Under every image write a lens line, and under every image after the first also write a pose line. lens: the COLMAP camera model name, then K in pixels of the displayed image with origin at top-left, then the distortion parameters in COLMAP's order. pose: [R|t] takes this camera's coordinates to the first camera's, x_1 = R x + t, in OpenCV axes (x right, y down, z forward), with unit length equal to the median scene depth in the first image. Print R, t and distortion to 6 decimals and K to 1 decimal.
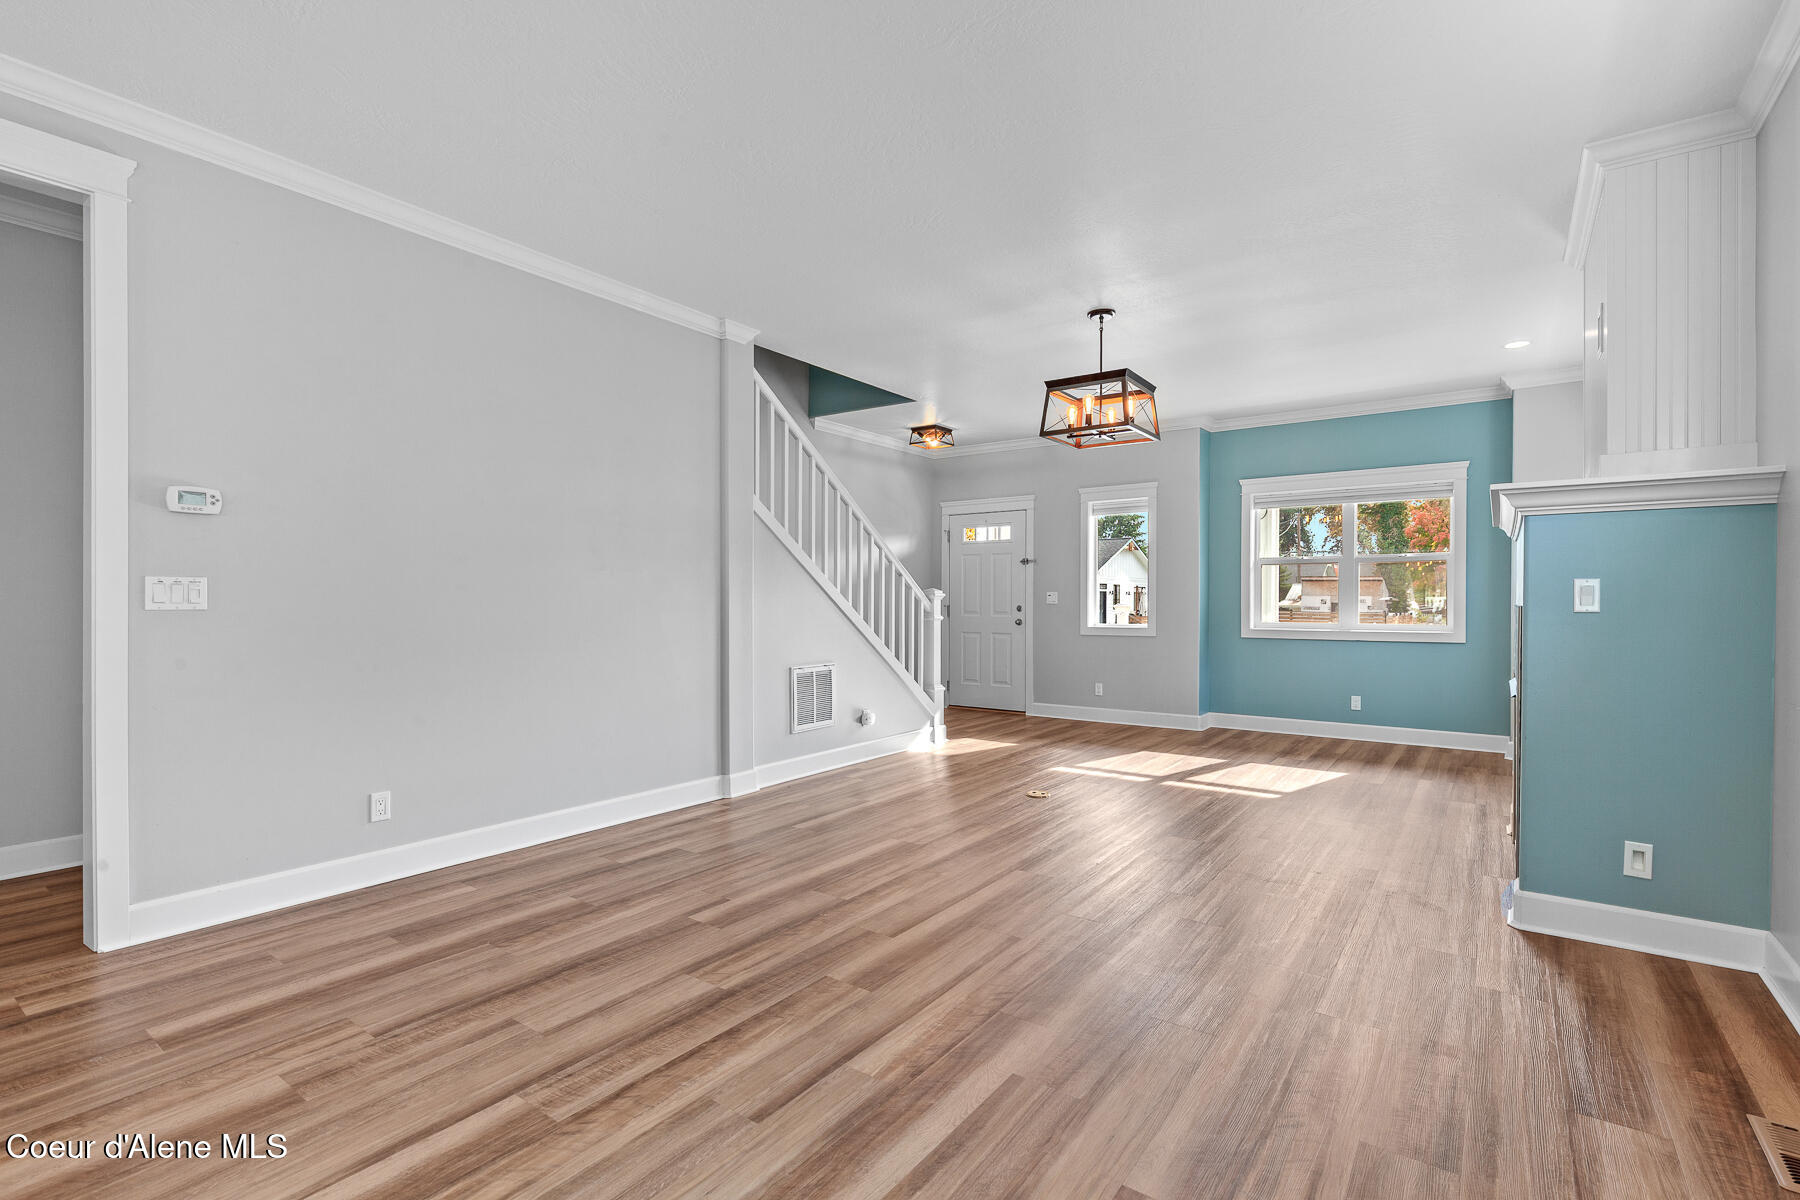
lens RADIAL K [[825.5, 0, 913.1], [0, 825.5, 606.6], [0, 0, 1]] dist [0.004478, -0.000343]
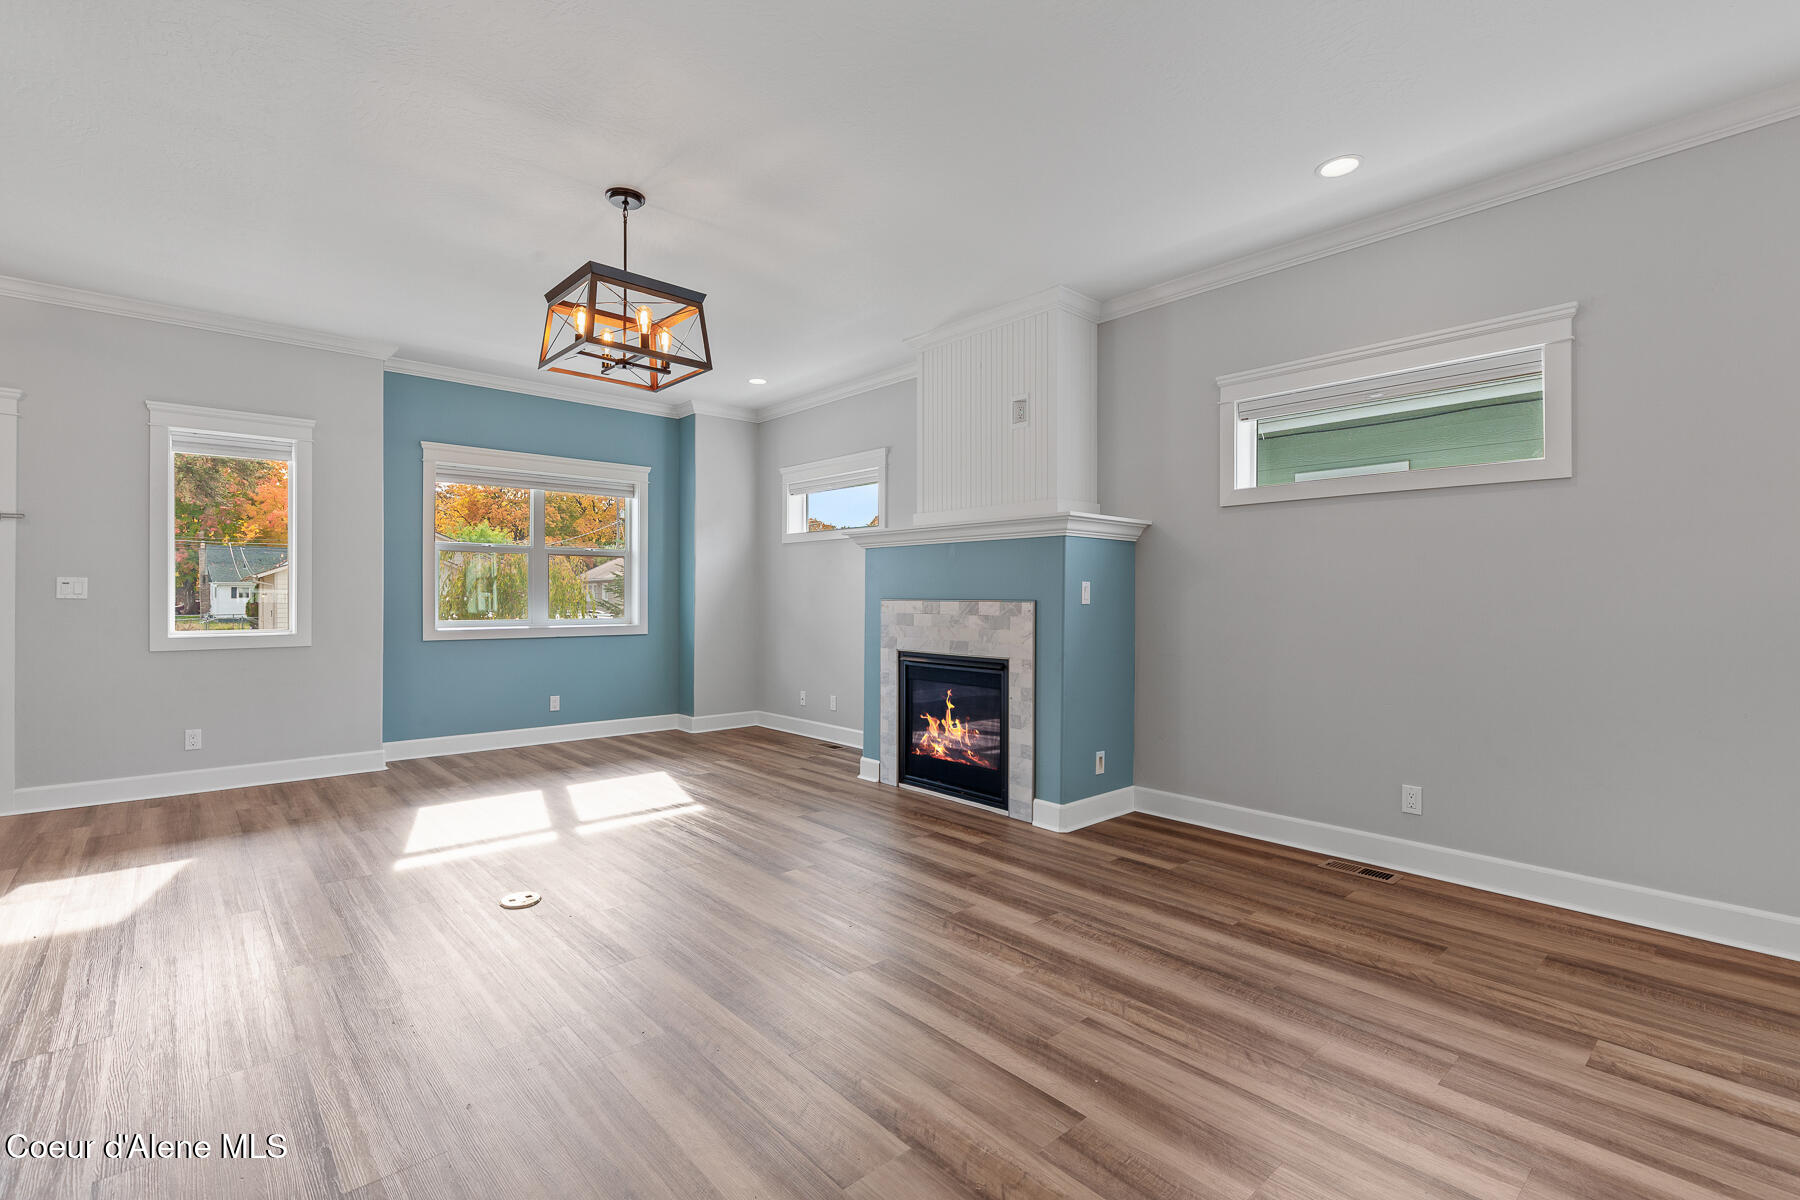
lens RADIAL K [[808.0, 0, 903.2], [0, 808.0, 596.3], [0, 0, 1]] dist [0.006092, -0.000178]
pose [[0.219002, 0.000687, 0.975724, -0.327018], [0.003567, 0.999993, -0.001505, -0.002880], [-0.975718, 0.003810, 0.218998, 0.485083]]
